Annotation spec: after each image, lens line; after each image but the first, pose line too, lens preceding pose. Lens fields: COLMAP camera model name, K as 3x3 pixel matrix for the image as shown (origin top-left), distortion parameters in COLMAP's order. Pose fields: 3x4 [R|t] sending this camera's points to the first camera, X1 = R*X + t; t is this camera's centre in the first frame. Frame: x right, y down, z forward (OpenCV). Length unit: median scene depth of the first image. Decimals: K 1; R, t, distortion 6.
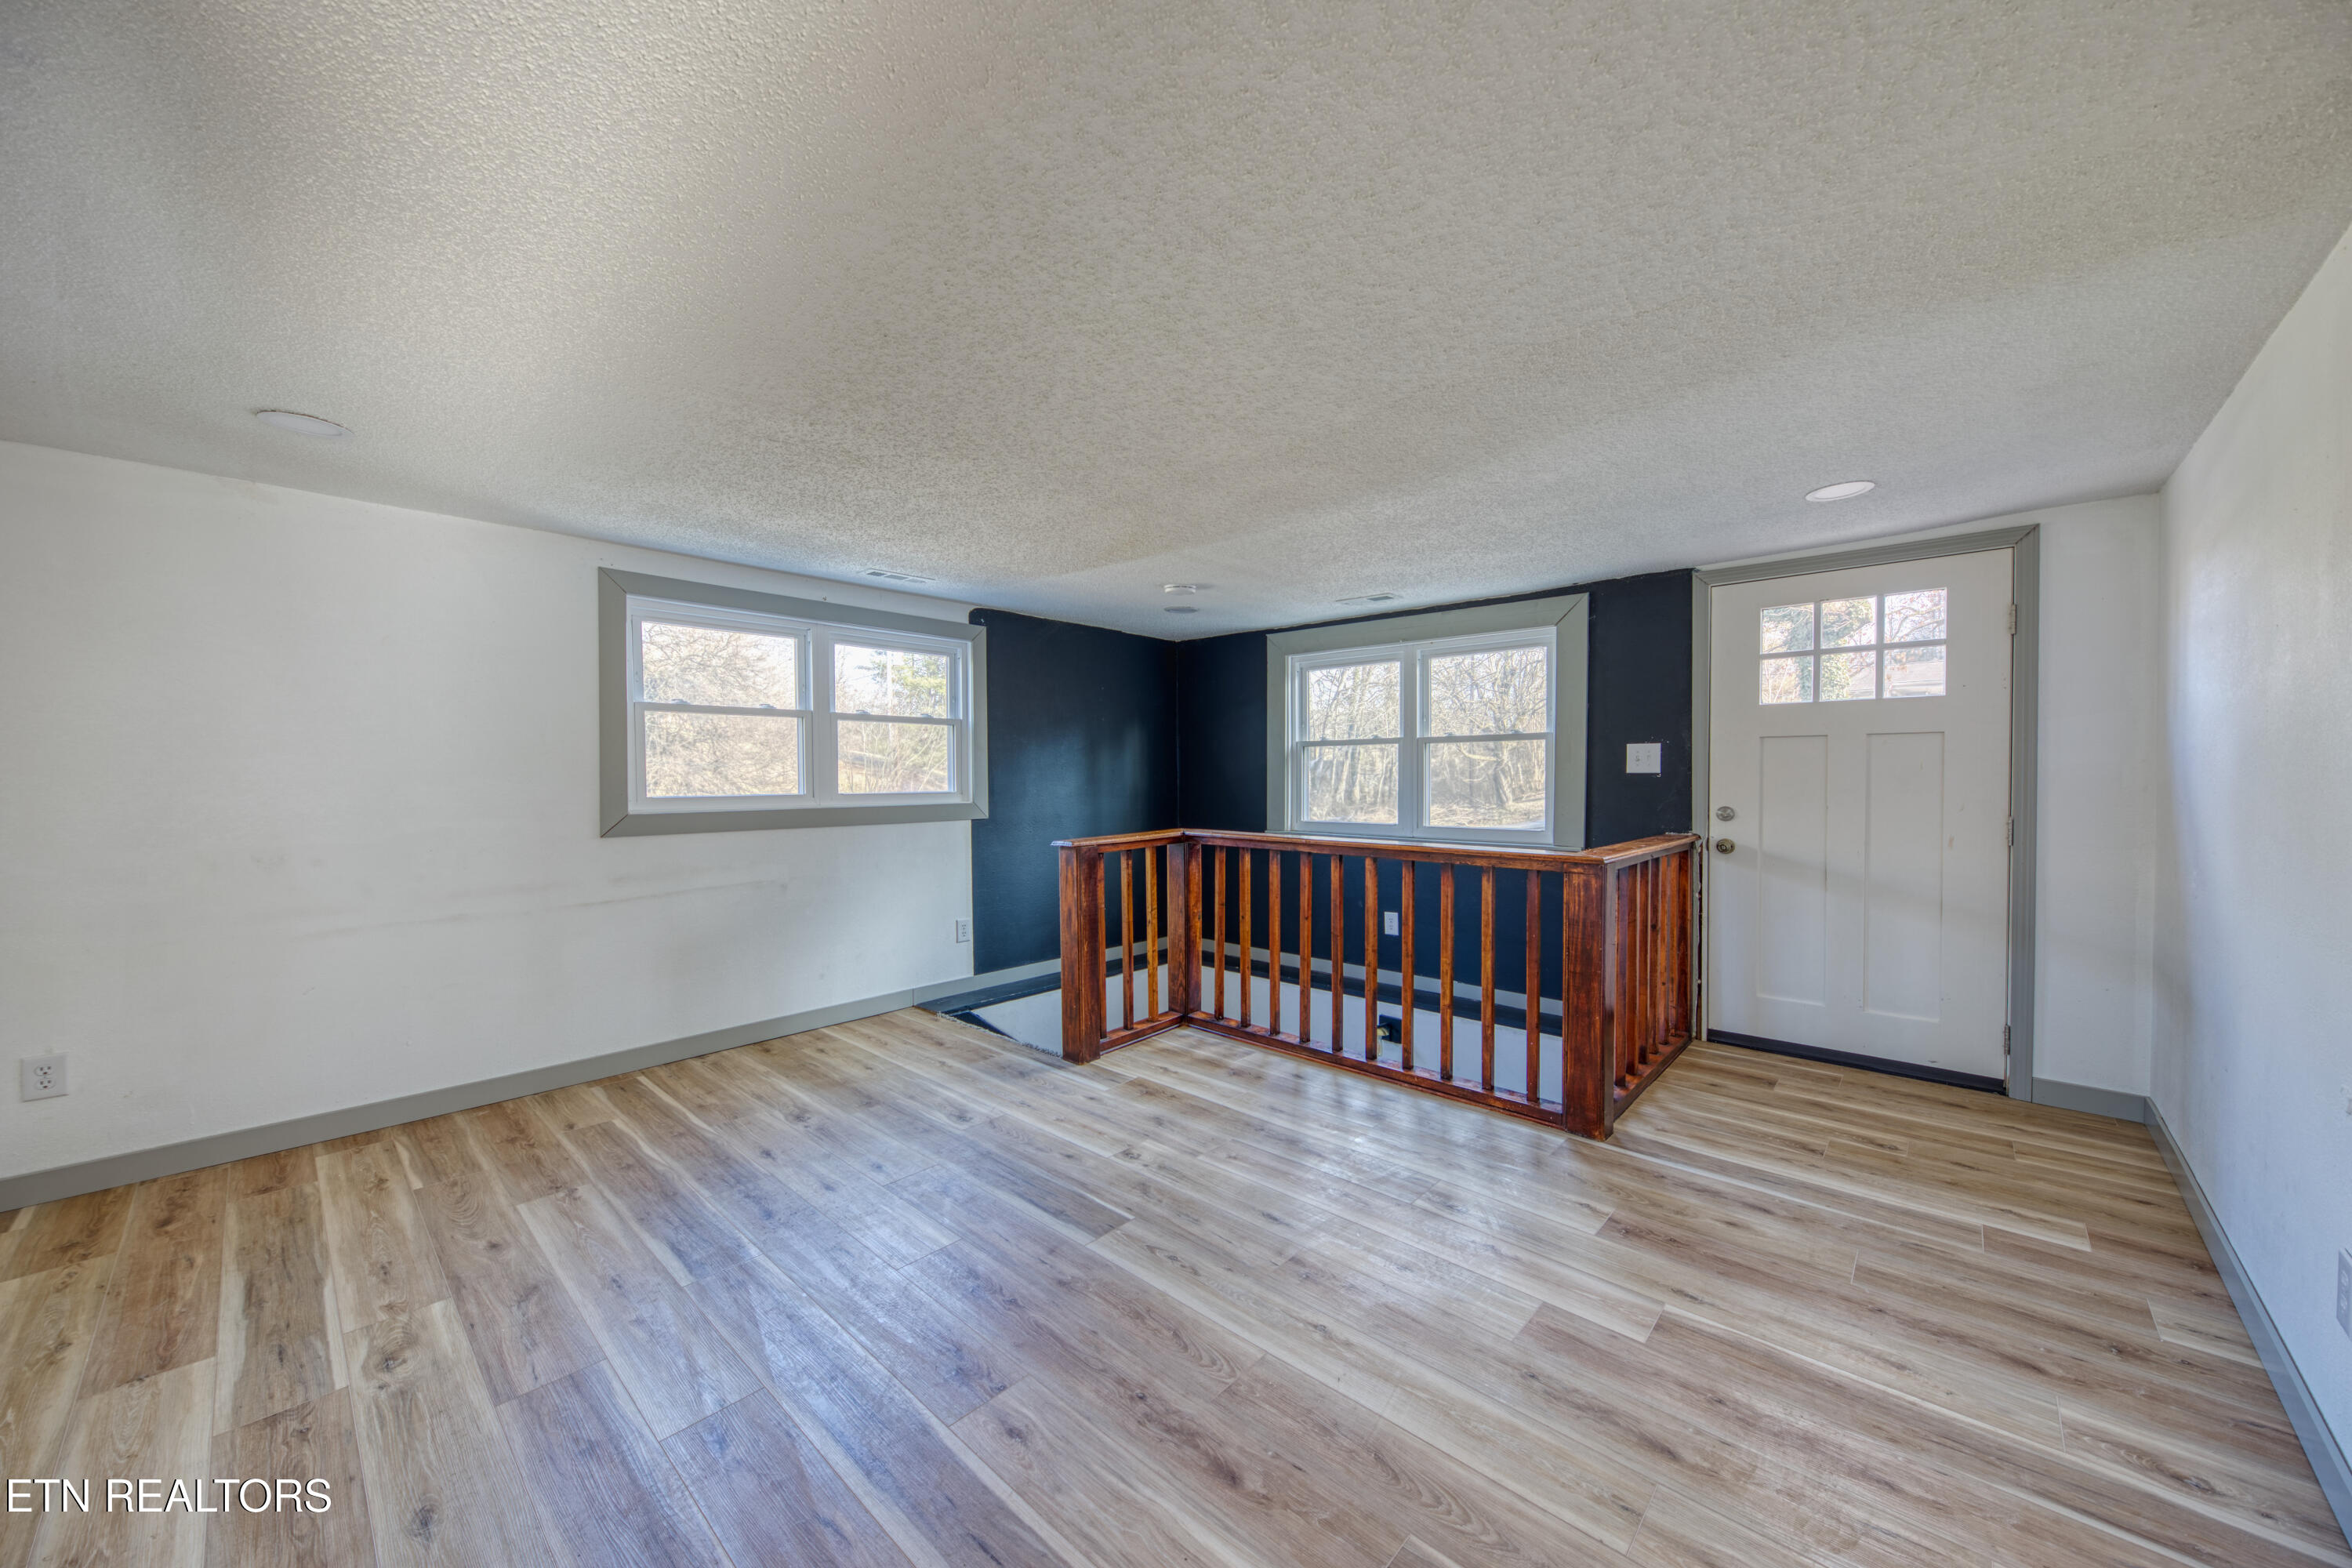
lens RADIAL K [[823.0, 0, 1172.8], [0, 823.0, 790.3], [0, 0, 1]] dist [0.010515, -0.002988]
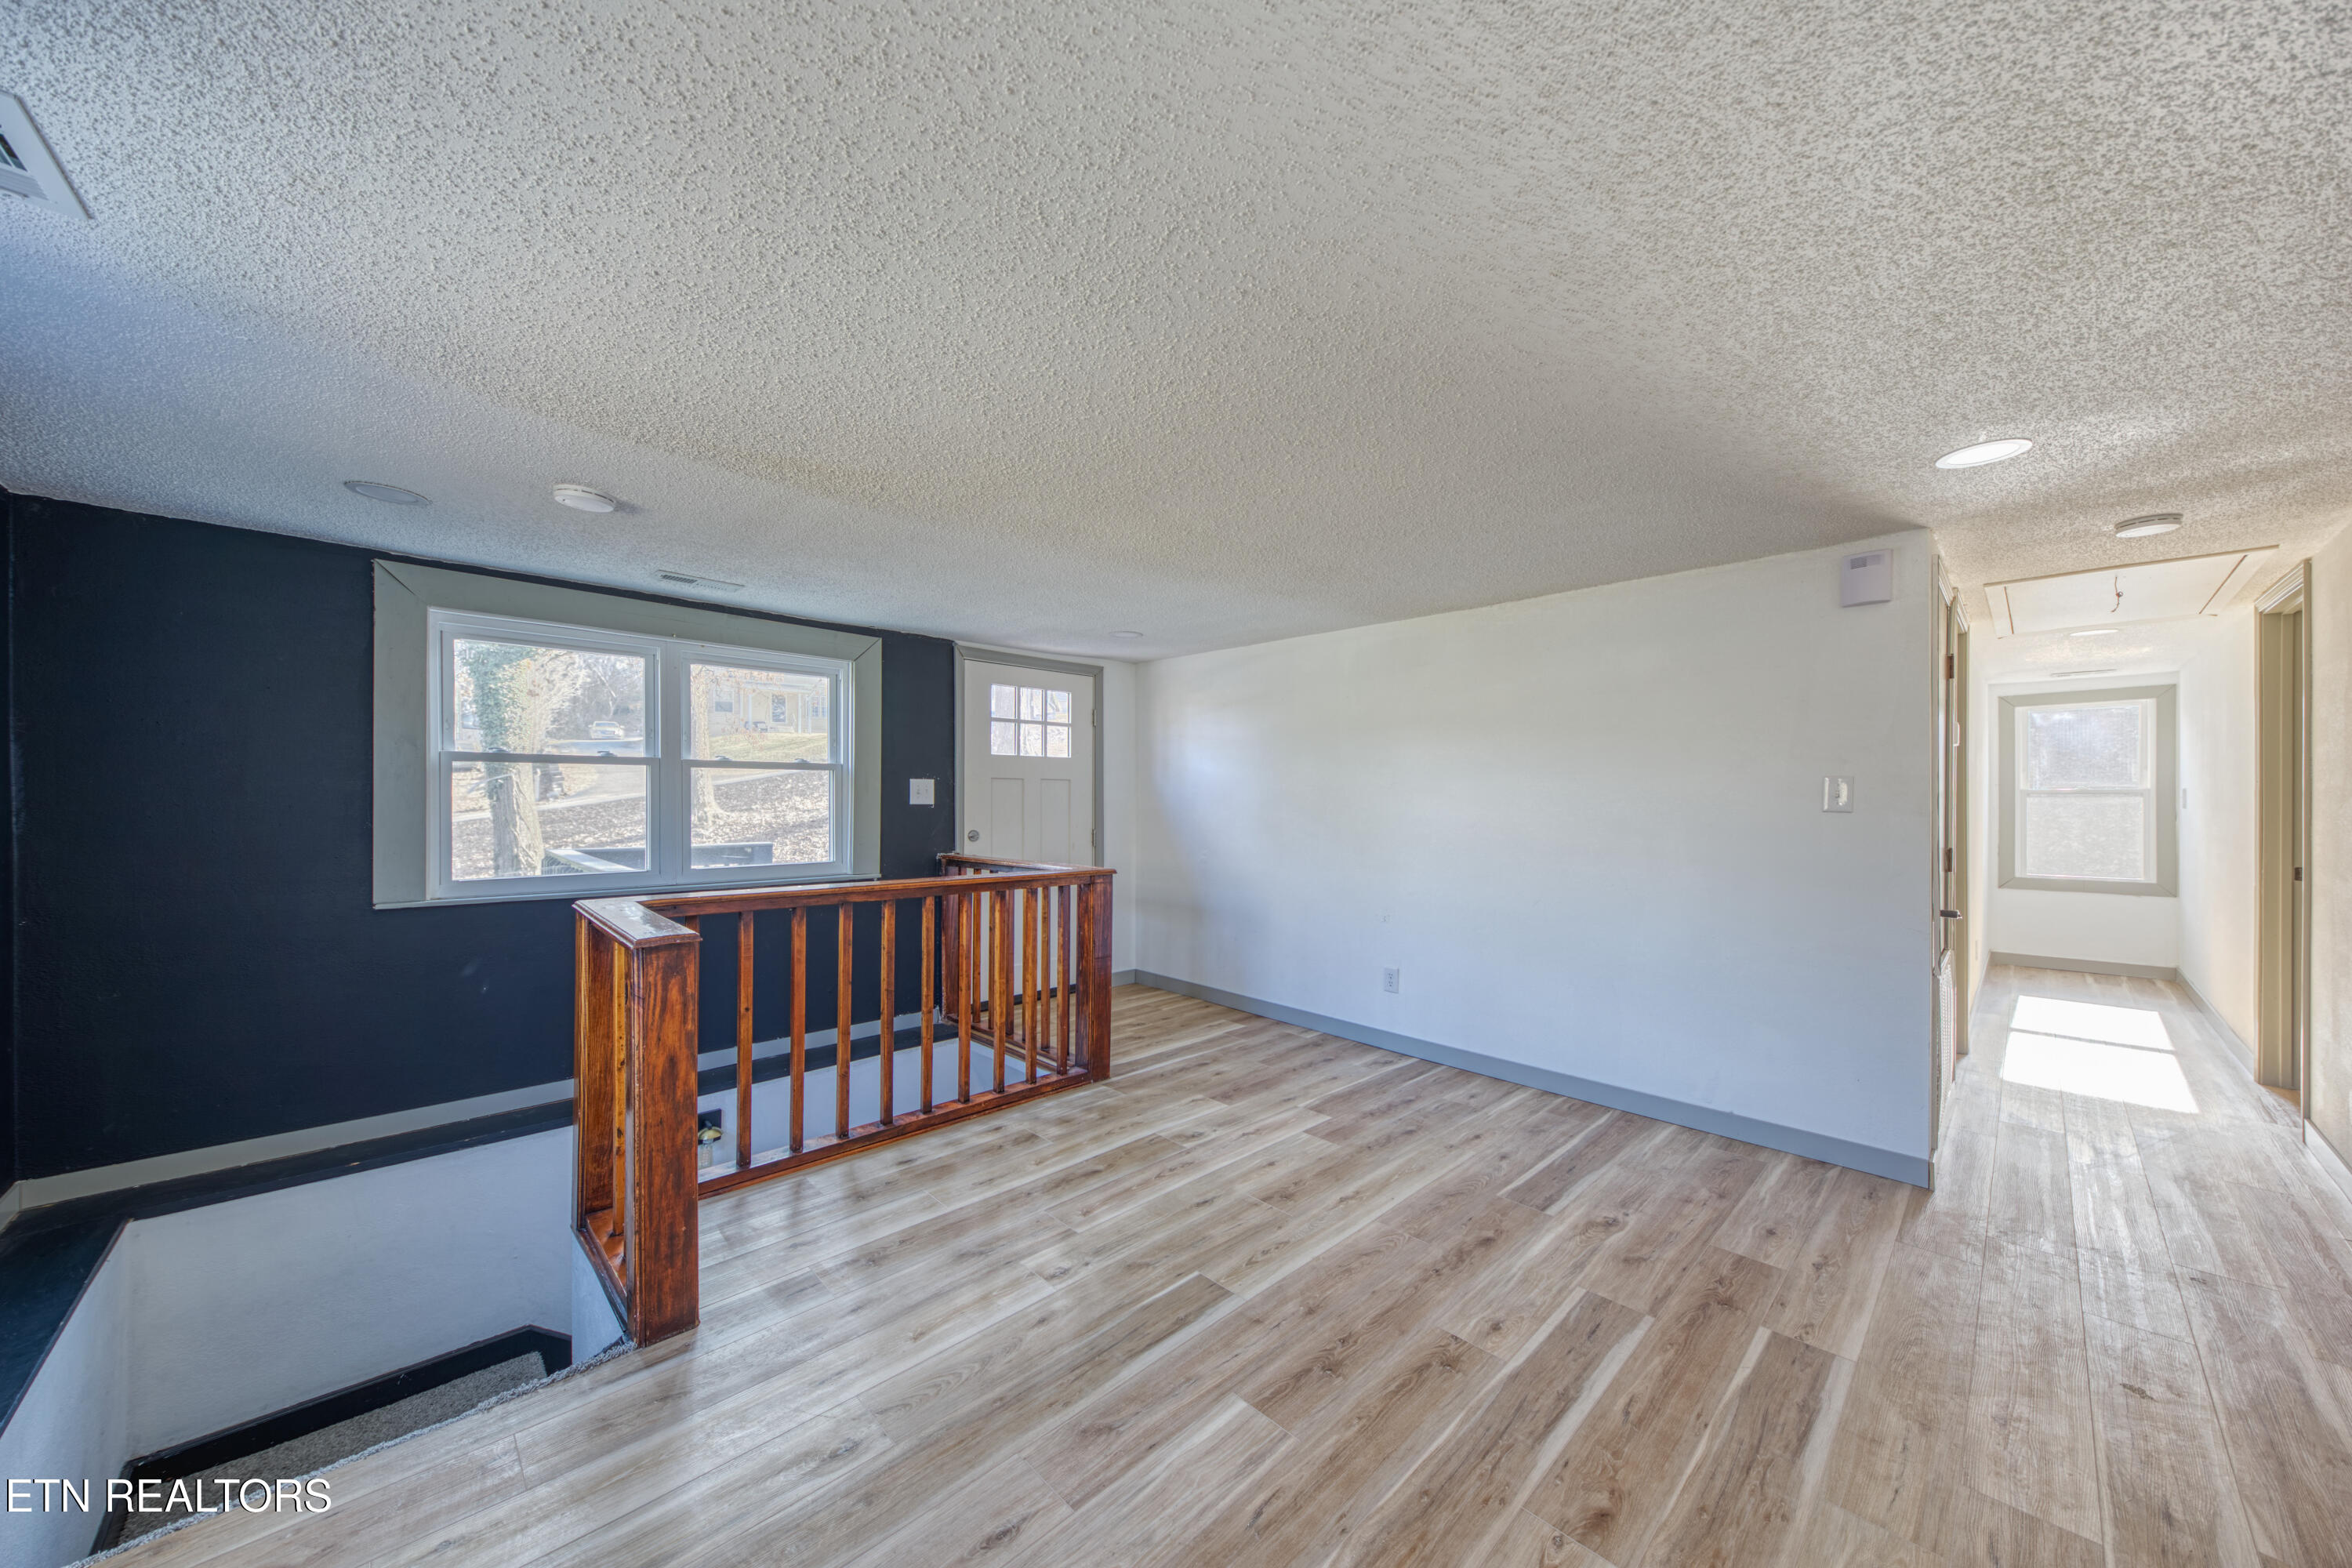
lens RADIAL K [[823.0, 0, 1228.7], [0, 823.0, 794.2], [0, 0, 1]] dist [0.010515, -0.002988]
pose [[0.029049, 0.011003, 0.999517, -0.775580], [0.015053, 0.999821, -0.011444, -0.020317], [-0.999465, 0.015378, 0.028879, 0.709519]]
